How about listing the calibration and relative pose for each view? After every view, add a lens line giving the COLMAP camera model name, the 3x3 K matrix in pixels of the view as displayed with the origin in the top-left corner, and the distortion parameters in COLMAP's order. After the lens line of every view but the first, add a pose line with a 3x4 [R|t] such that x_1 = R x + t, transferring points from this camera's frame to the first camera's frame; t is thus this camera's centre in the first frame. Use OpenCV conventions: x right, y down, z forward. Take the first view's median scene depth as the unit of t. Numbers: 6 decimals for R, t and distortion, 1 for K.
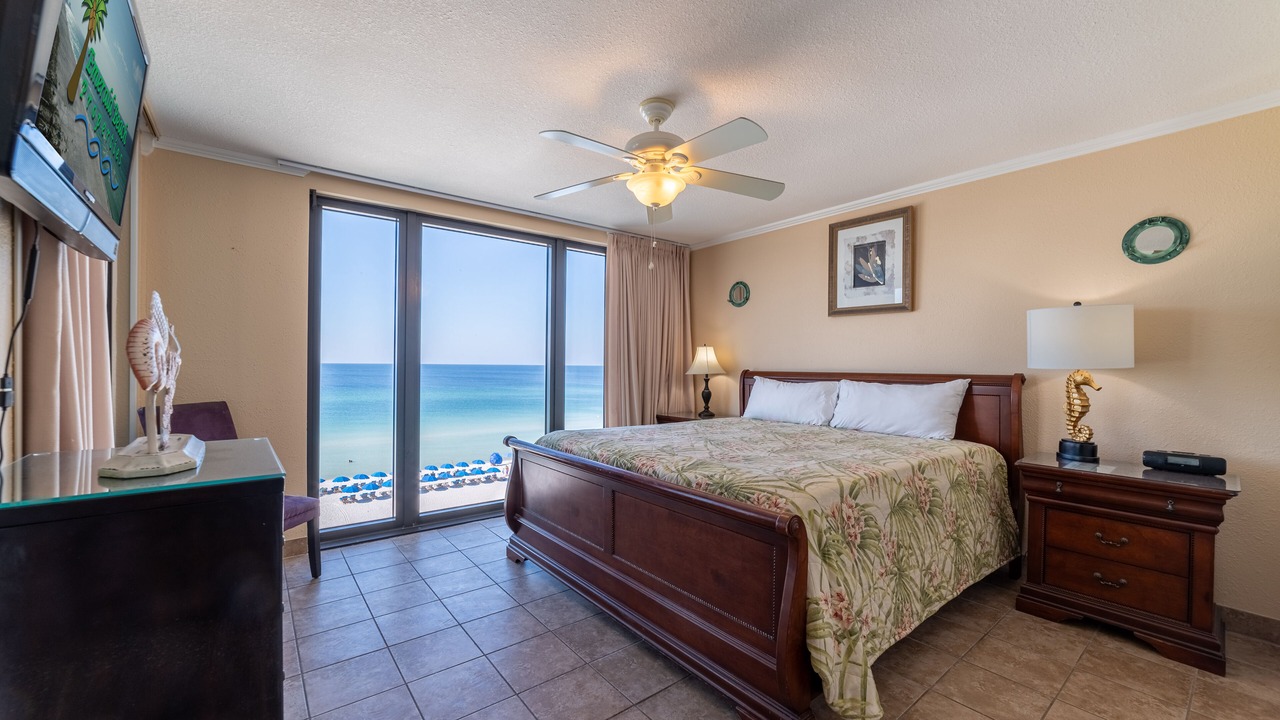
lens RADIAL K [[498.8, 0, 651.4], [0, 498.8, 366.7], [0, 0, 1]] dist [-0.007890, 0.004266]
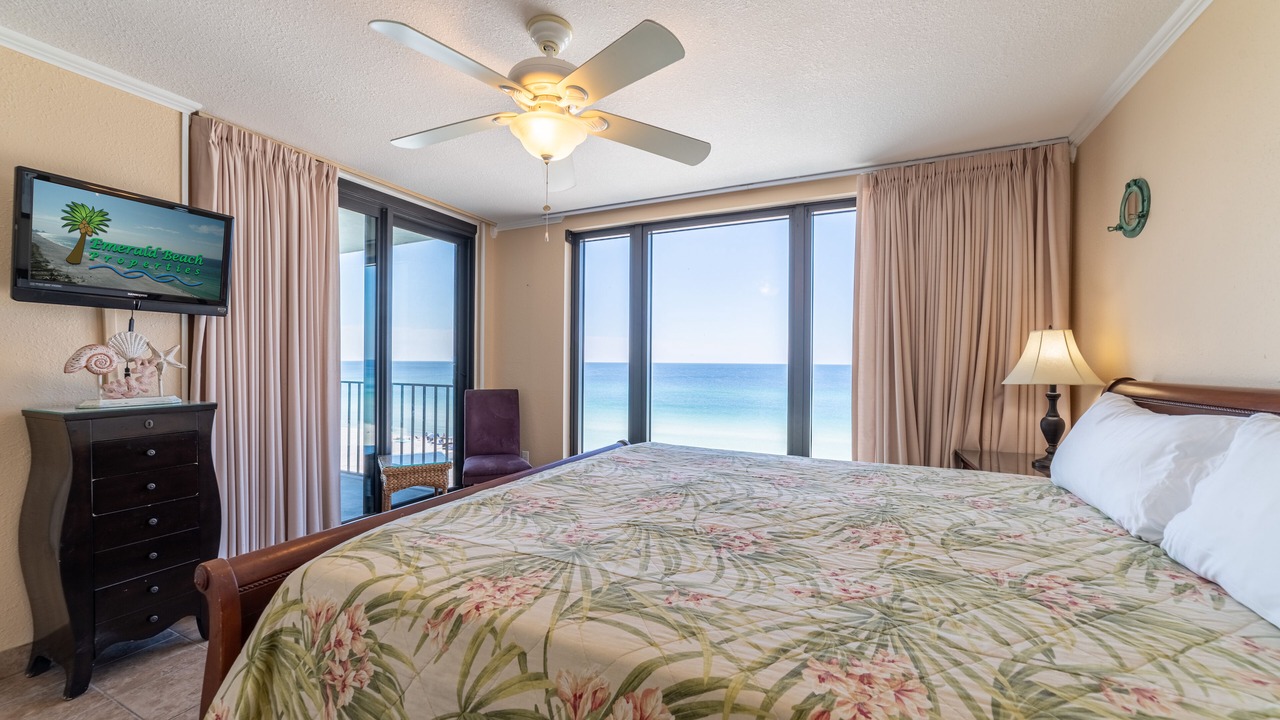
lens RADIAL K [[498.8, 0, 636.4], [0, 498.8, 360.1], [0, 0, 1]] dist [-0.007890, 0.004266]
pose [[0.415778, -0.002020, -0.909464, 0.428546], [-0.010426, 0.999921, -0.006988, -0.002255], [0.909407, 0.012388, 0.415724, 0.445081]]
